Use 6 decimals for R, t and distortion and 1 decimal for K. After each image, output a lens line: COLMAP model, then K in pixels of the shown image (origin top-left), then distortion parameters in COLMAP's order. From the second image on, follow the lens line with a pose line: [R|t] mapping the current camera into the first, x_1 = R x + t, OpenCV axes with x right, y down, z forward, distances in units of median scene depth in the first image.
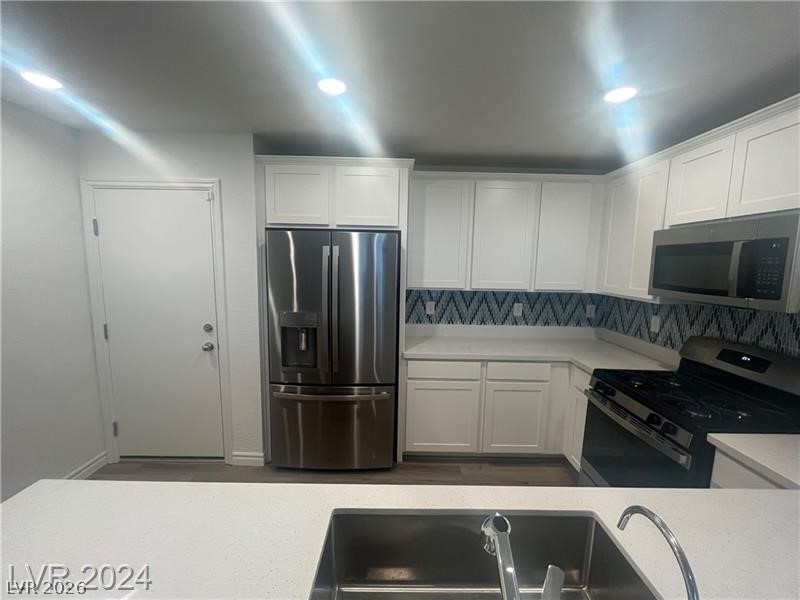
lens RADIAL K [[325.1, 0, 399.0], [0, 325.1, 299.1], [0, 0, 1]] dist [-0.001717, -0.000751]
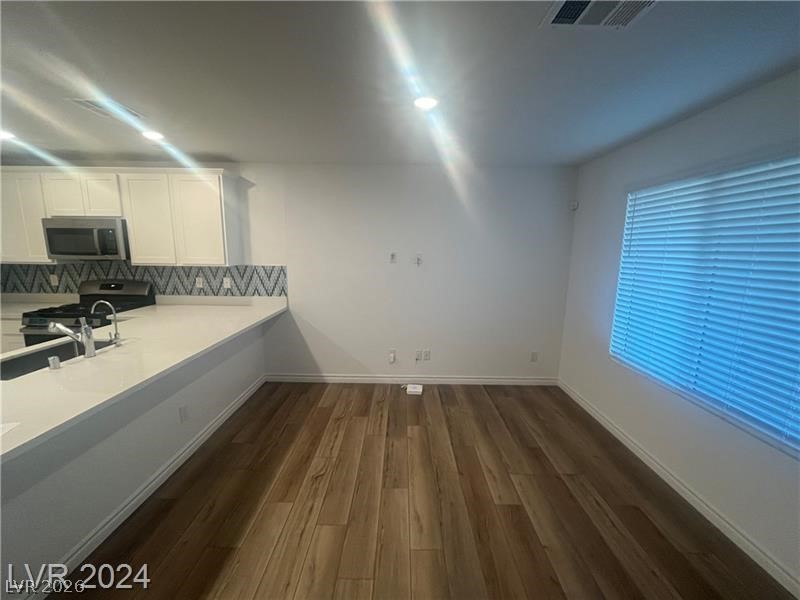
lens RADIAL K [[325.1, 0, 400.2], [0, 325.1, 297.2], [0, 0, 1]] dist [-0.001717, -0.000751]
pose [[0.008376, -0.182591, 0.983153, -0.685035], [0.103372, 0.978078, 0.180767, 0.051090], [-0.994607, 0.100117, 0.027067, -0.619893]]
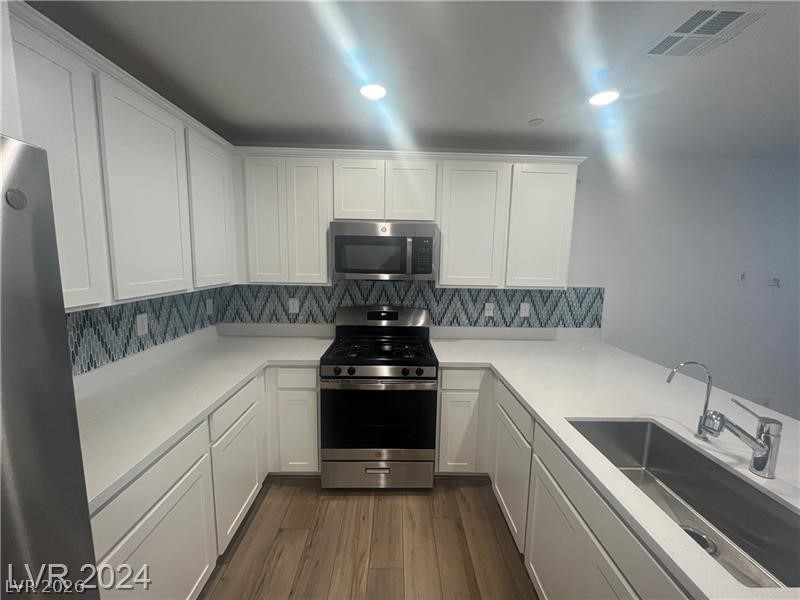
lens RADIAL K [[325.1, 0, 400.9], [0, 325.1, 300.1], [0, 0, 1]] dist [-0.001717, -0.000751]
pose [[-0.016386, -0.152563, 0.988158, -0.311690], [0.097007, 0.983386, 0.153435, -0.078114], [-0.995149, 0.098372, -0.001314, 0.658994]]
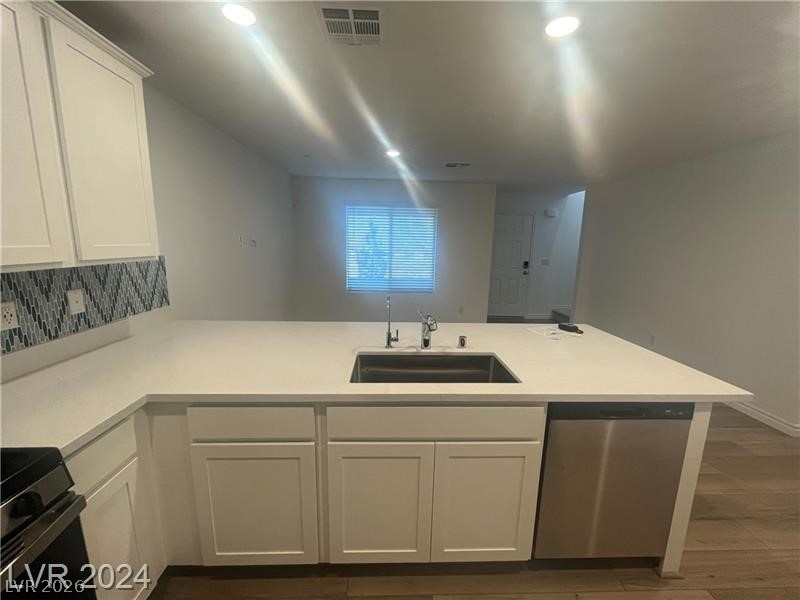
lens RADIAL K [[325.1, 0, 402.8], [0, 325.1, 299.8], [0, 0, 1]] dist [-0.001717, -0.000751]
pose [[-0.998418, -0.037250, -0.042124, 0.168918], [-0.047924, 0.955551, 0.290903, -0.056696], [0.029416, 0.292462, -0.955825, 0.885593]]
